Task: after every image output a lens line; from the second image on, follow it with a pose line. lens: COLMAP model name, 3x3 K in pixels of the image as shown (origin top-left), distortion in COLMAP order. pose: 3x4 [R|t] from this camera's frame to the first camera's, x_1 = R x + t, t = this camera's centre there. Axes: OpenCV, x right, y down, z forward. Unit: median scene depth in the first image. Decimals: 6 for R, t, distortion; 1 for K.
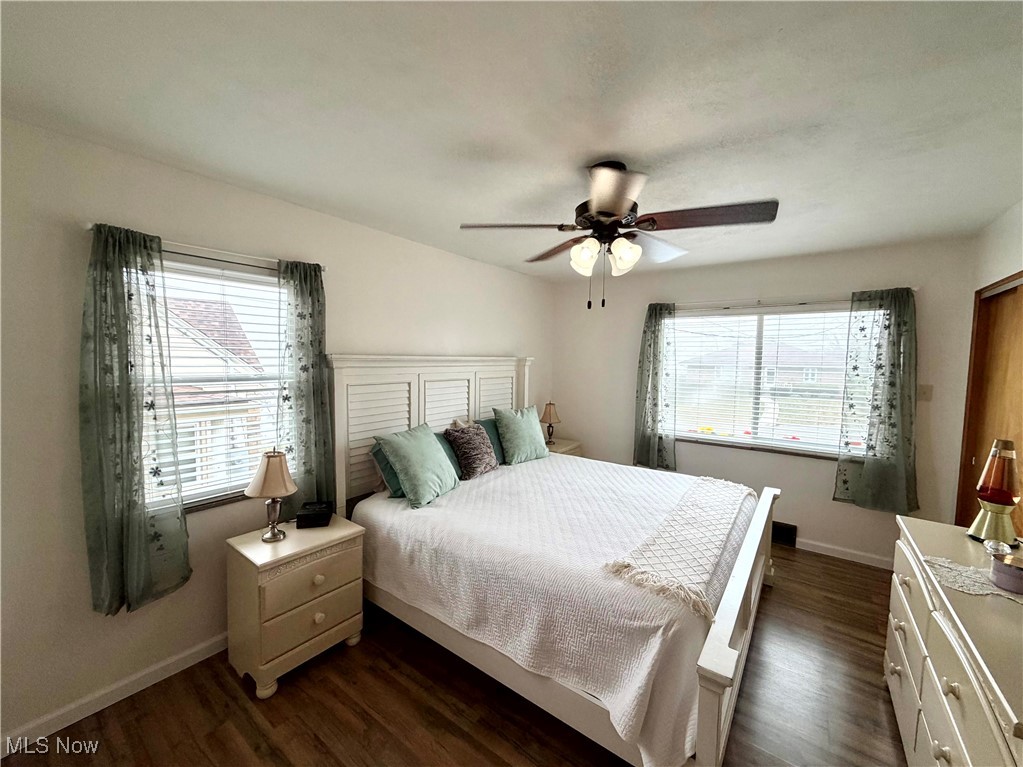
lens RADIAL K [[407.1, 0, 509.1], [0, 407.1, 386.3], [0, 0, 1]] dist [0.000873, 0.000336]
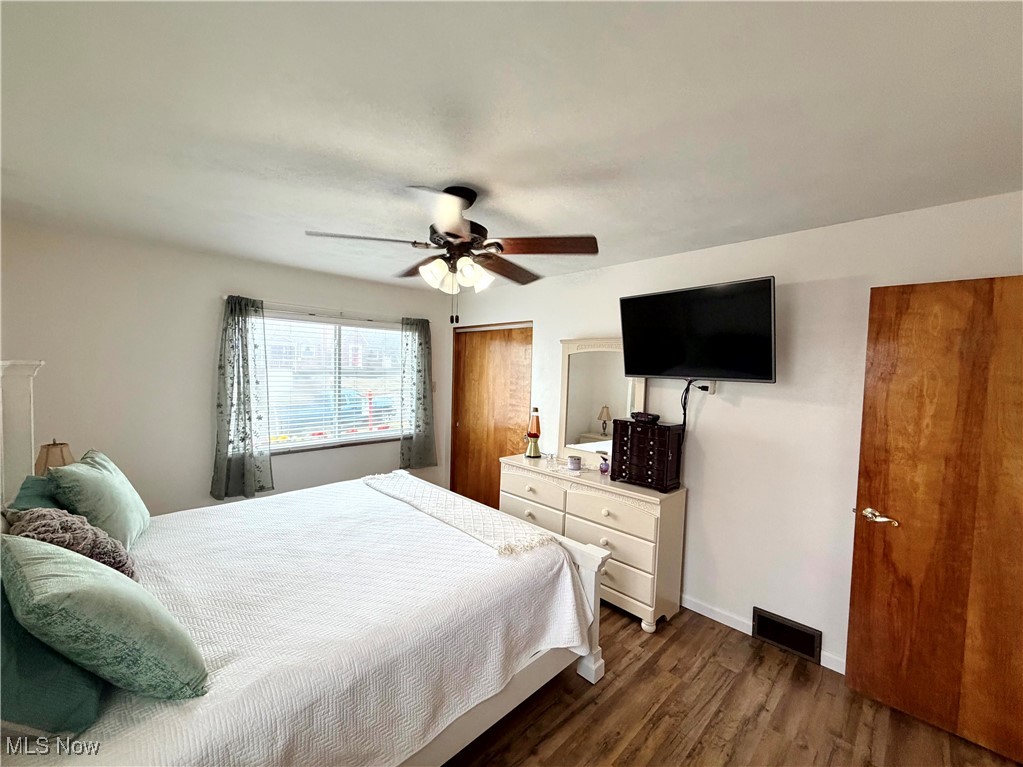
lens RADIAL K [[407.1, 0, 508.6], [0, 407.1, 385.1], [0, 0, 1]] dist [0.000873, 0.000336]
pose [[0.156212, -0.052448, 0.986330, -0.490910], [0.045941, 0.997894, 0.045787, -0.048888], [-0.986655, 0.038161, 0.158293, 0.439976]]
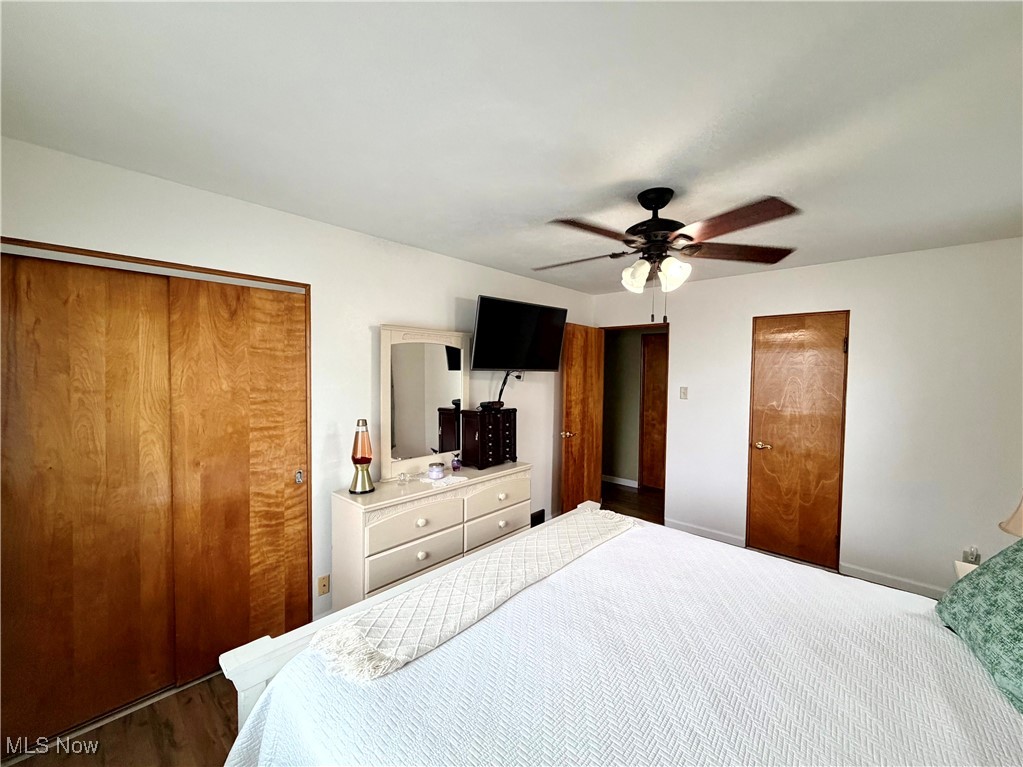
lens RADIAL K [[407.1, 0, 530.1], [0, 407.1, 381.5], [0, 0, 1]] dist [0.000873, 0.000336]
pose [[-0.997225, -0.026976, 0.069392, 0.289411], [-0.020077, 0.994957, 0.098272, -0.086996], [-0.071693, 0.096606, -0.992737, 1.315088]]
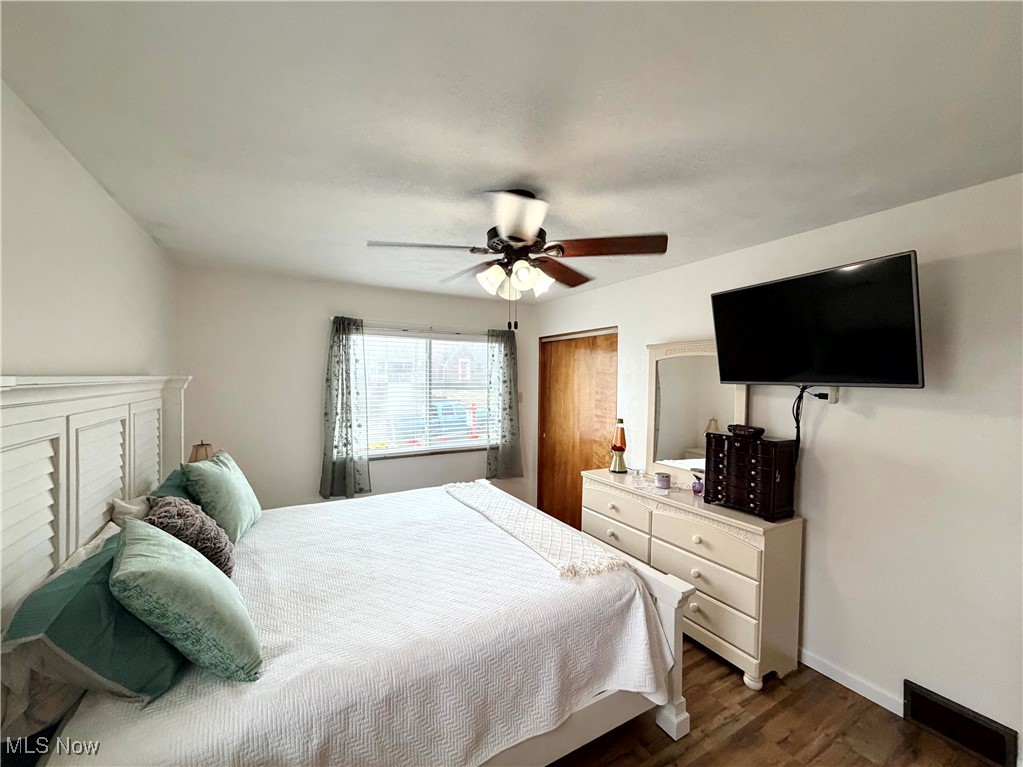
lens RADIAL K [[407.1, 0, 509.0], [0, 407.1, 384.8], [0, 0, 1]] dist [0.000873, 0.000336]
pose [[0.400761, -0.025933, 0.915816, -0.441086], [0.060188, 0.998185, 0.001927, -0.037685], [-0.914204, 0.054349, 0.401595, 0.381324]]
